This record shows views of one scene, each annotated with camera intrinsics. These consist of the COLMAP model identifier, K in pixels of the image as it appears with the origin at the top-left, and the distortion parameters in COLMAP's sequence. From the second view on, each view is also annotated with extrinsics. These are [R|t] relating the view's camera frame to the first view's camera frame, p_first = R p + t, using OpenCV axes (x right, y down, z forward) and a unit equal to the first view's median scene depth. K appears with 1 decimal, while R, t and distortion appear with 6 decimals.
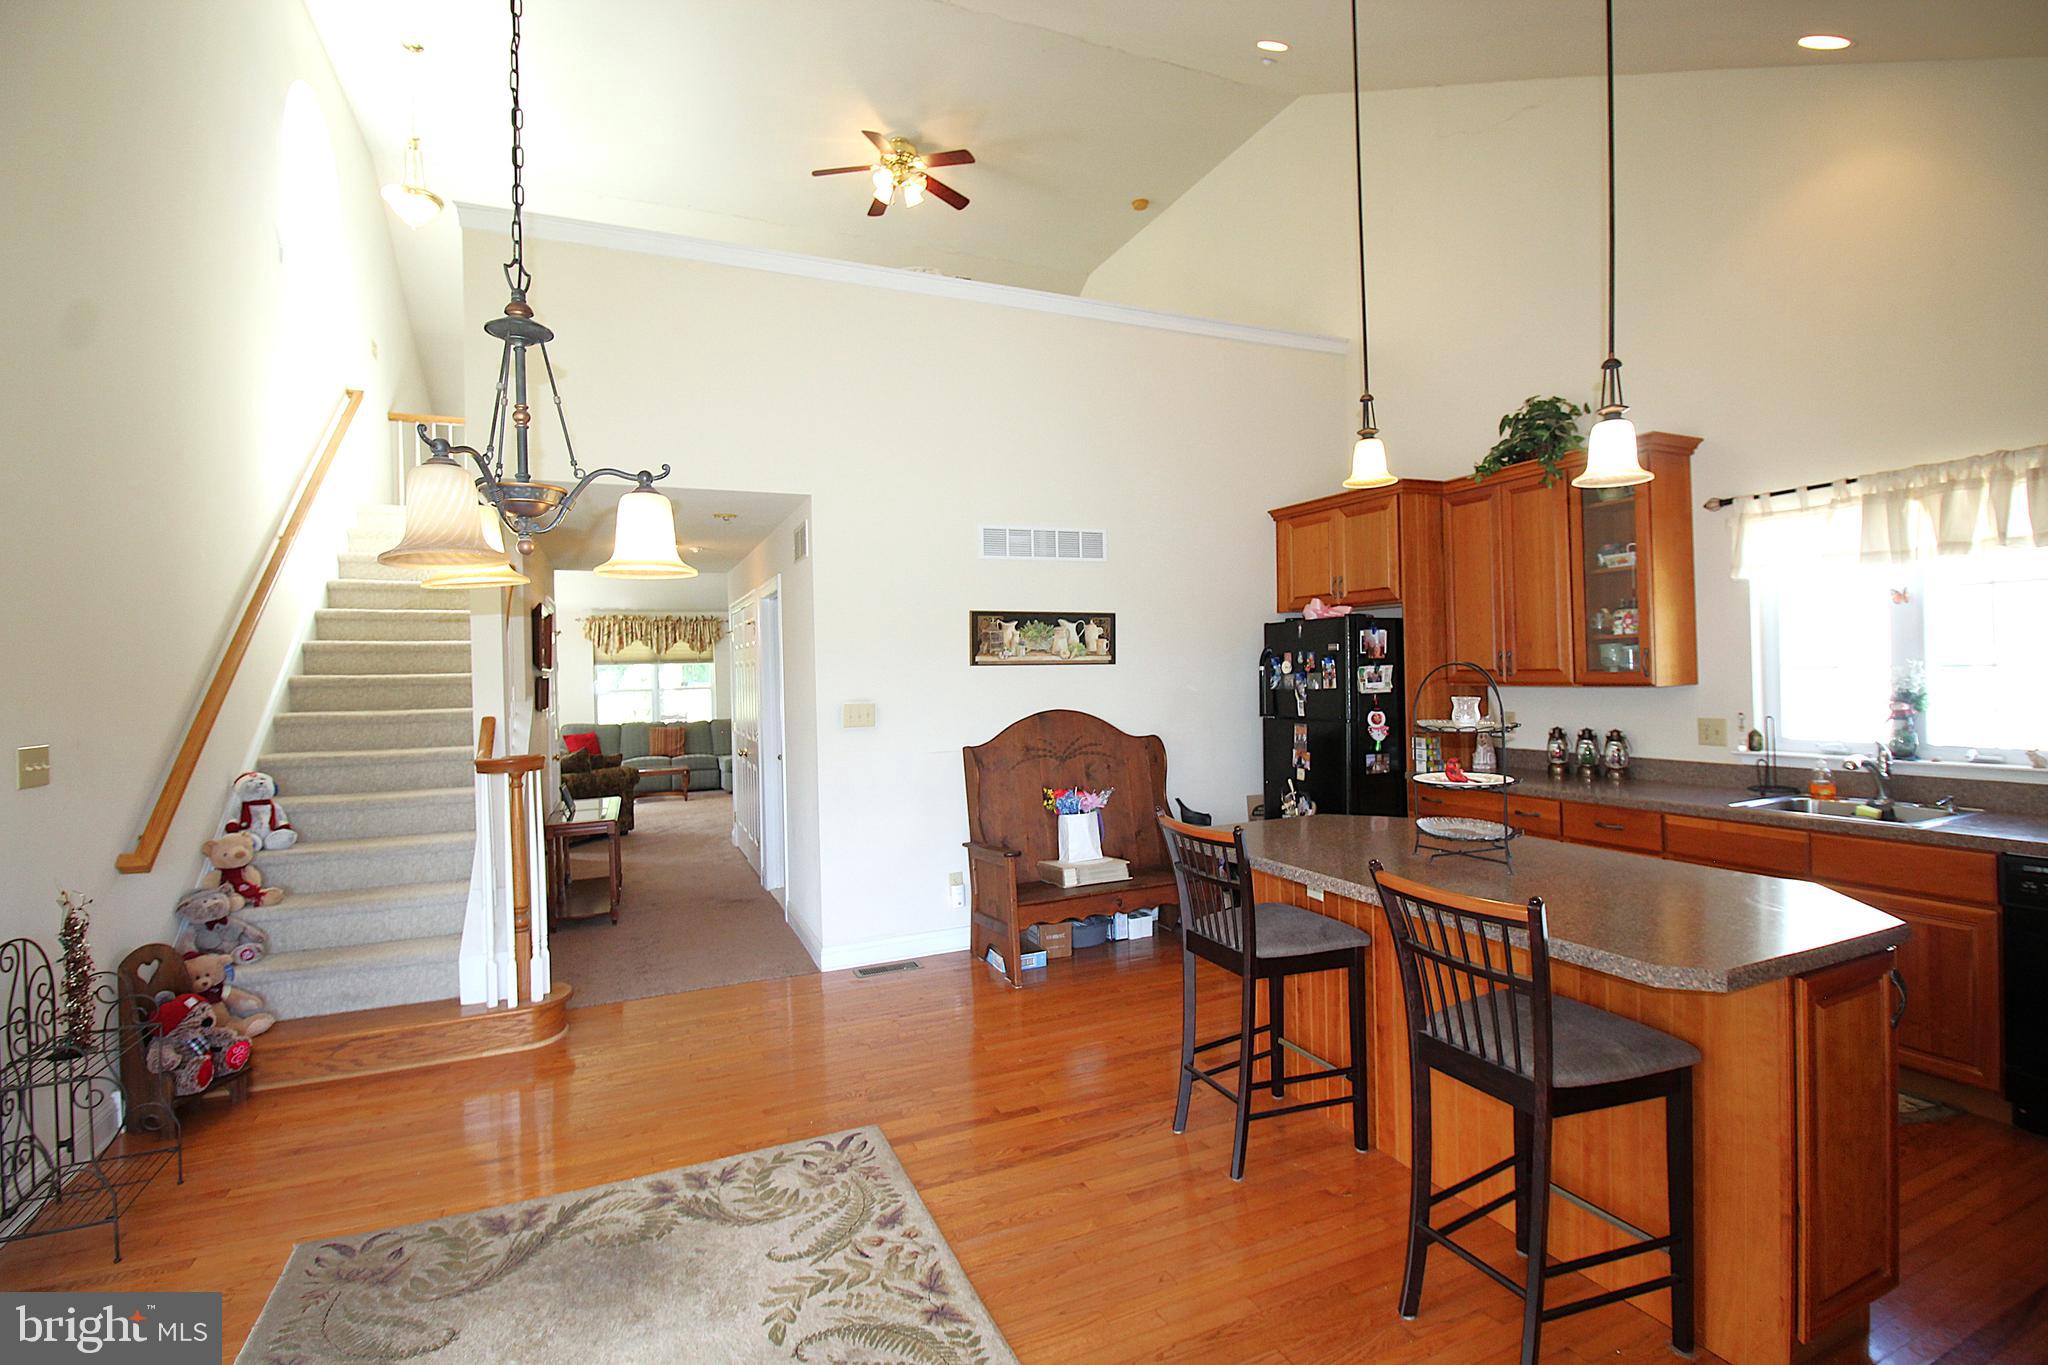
lens RADIAL K [[947.2, 0, 1034.7], [0, 947.2, 663.8], [0, 0, 1]] dist [-0.000416, -0.014455]
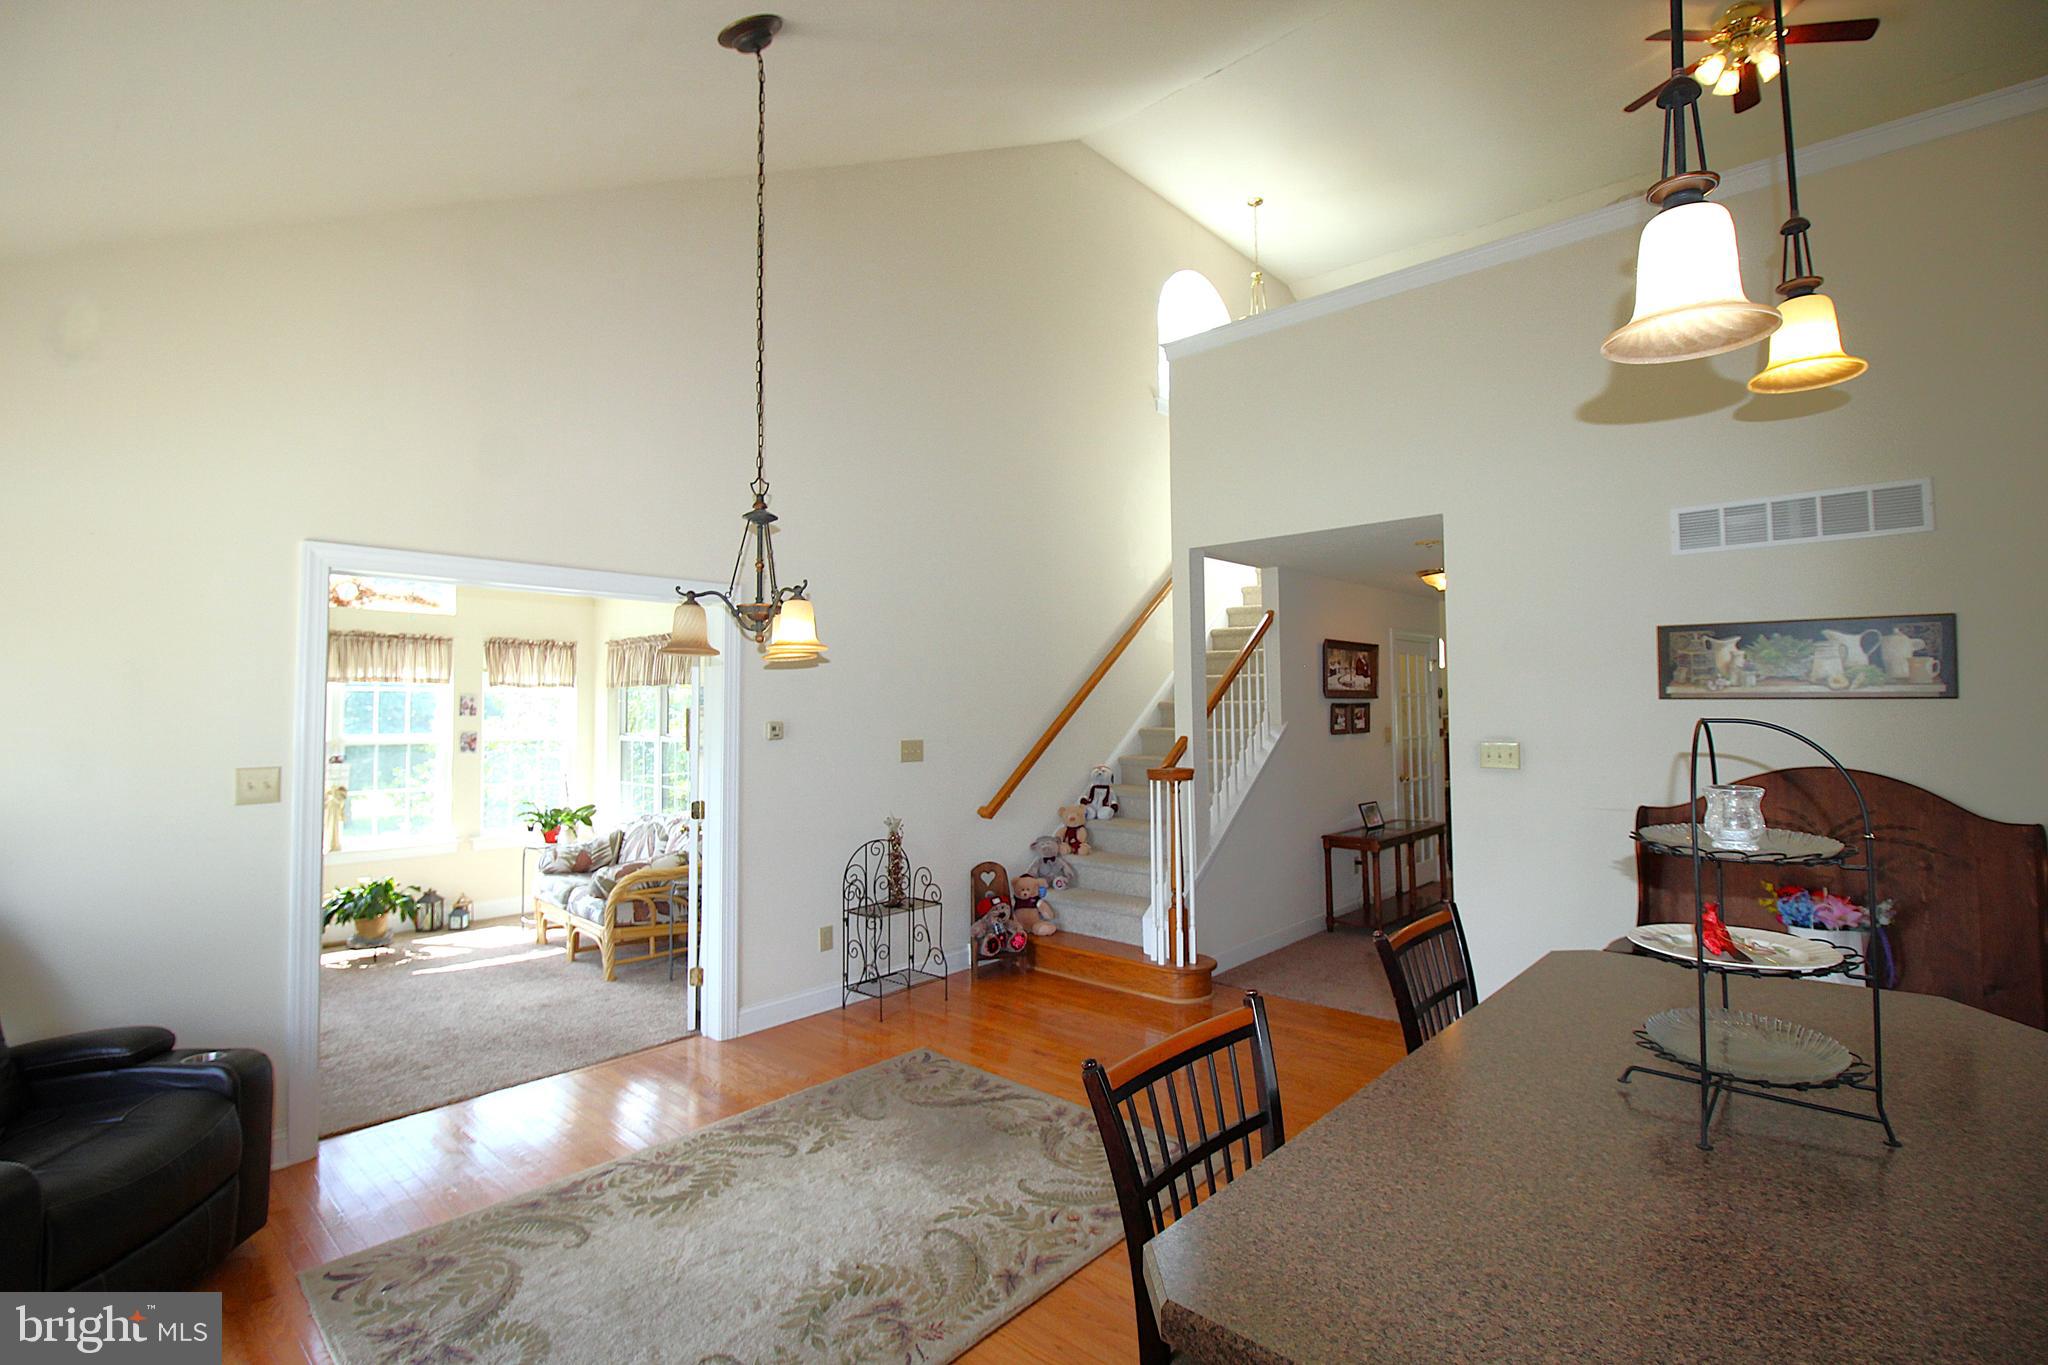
lens RADIAL K [[942.0, 0, 1032.4], [0, 942.0, 668.1], [0, 0, 1]] dist [0.004001, -0.013648]
pose [[0.409197, -0.018900, -0.912250, 0.504983], [0.003974, 0.999813, -0.018931, -0.012873], [0.912437, 0.004121, 0.409196, 0.294257]]
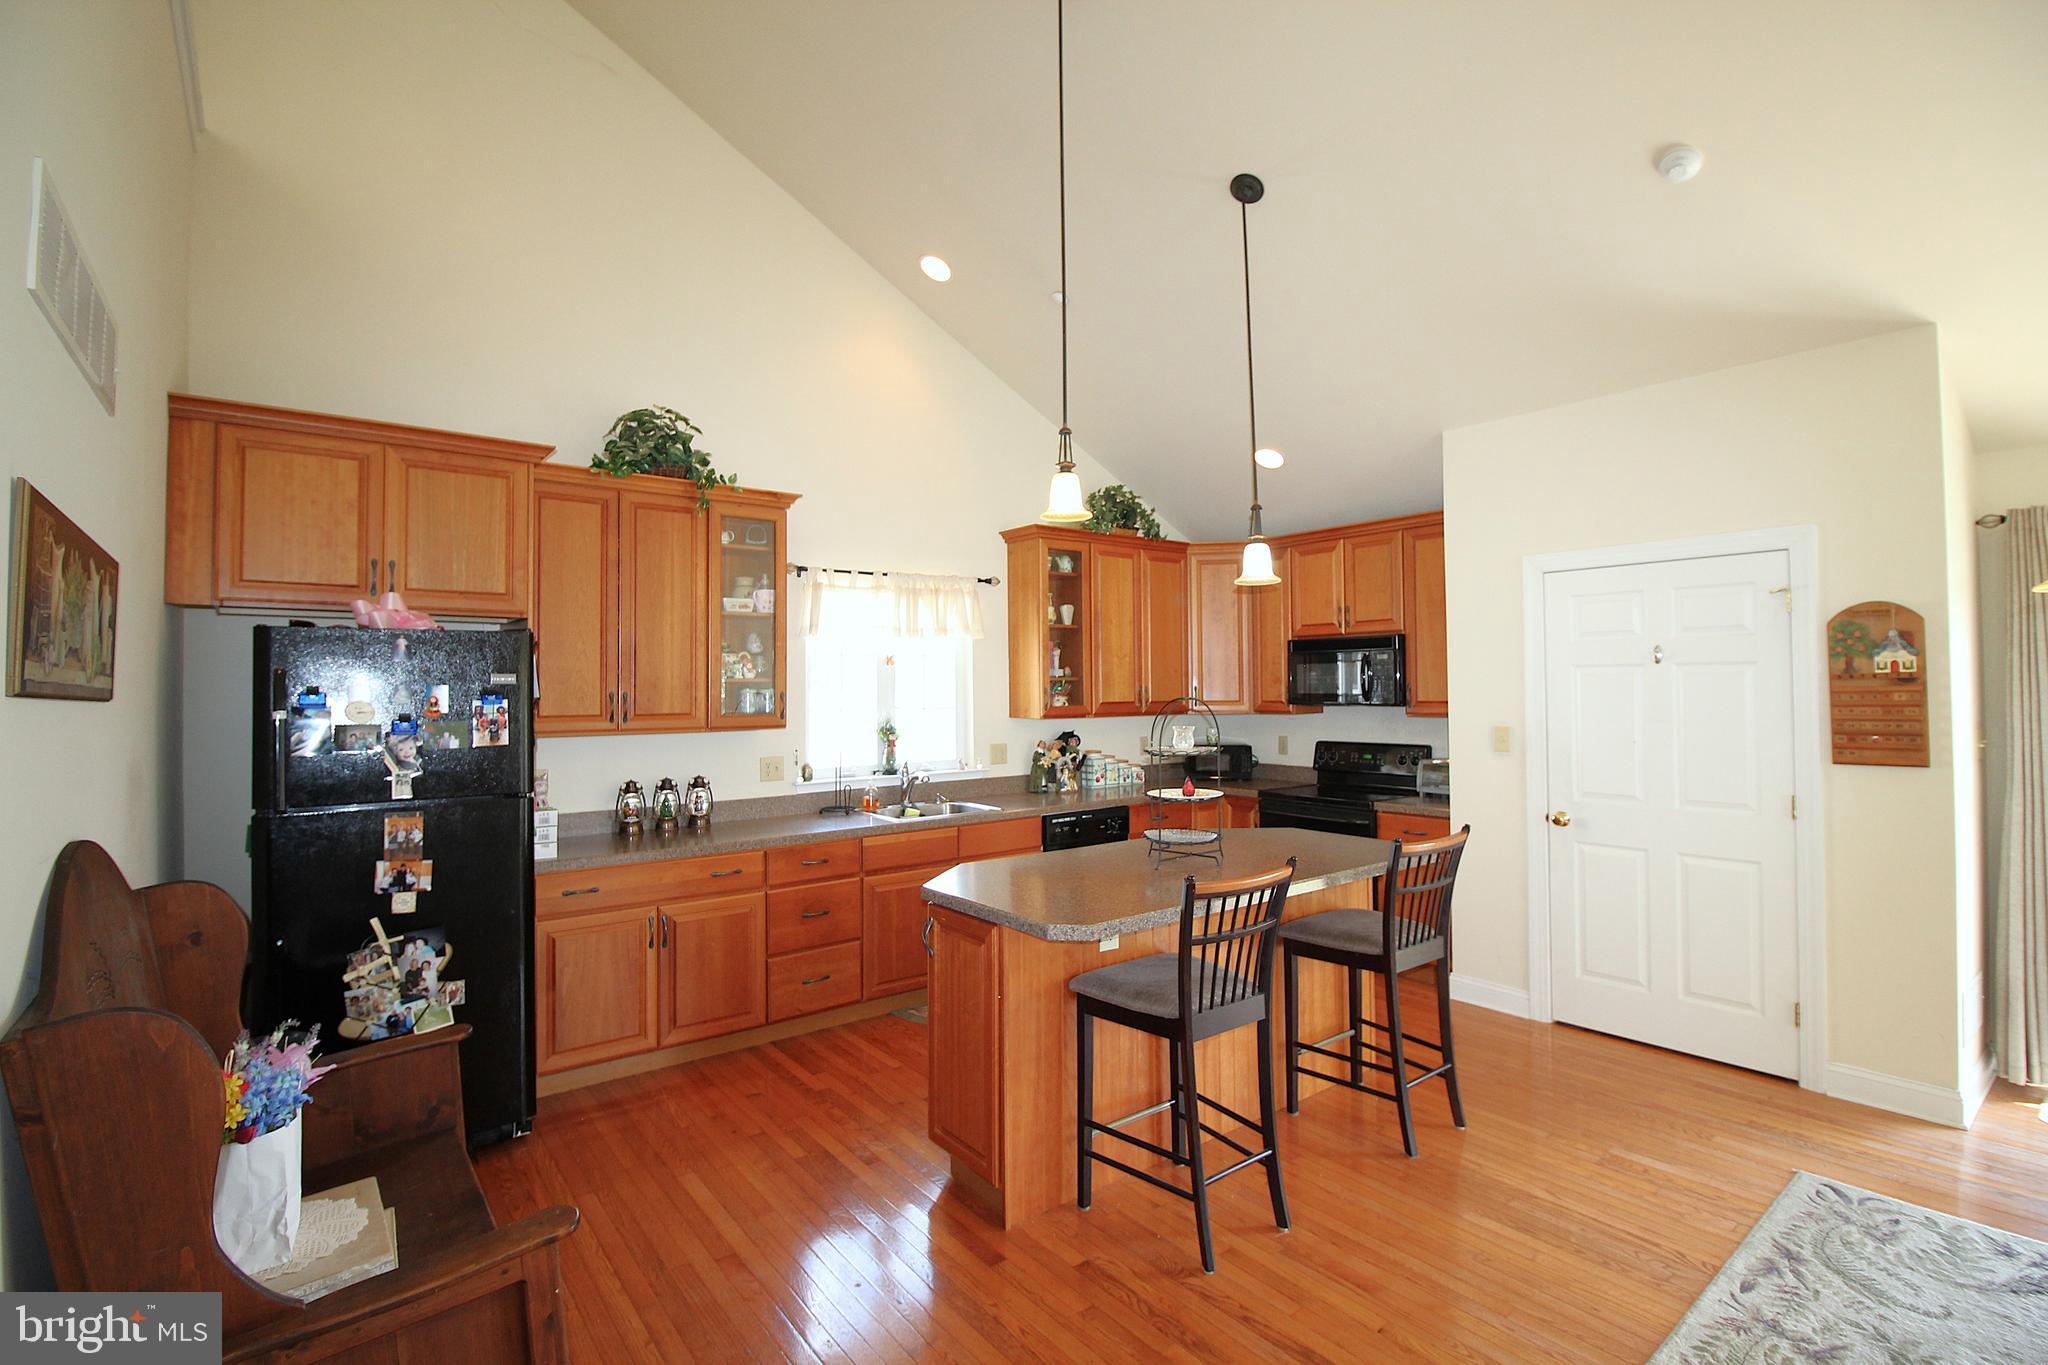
lens RADIAL K [[947.2, 0, 1034.7], [0, 947.2, 663.8], [0, 0, 1]] dist [-0.000416, -0.014455]
pose [[-0.244023, 0.054733, 0.968224, -0.529417], [0.010660, 0.998497, -0.053757, 0.013526], [-0.969711, -0.002796, -0.244240, 1.139256]]
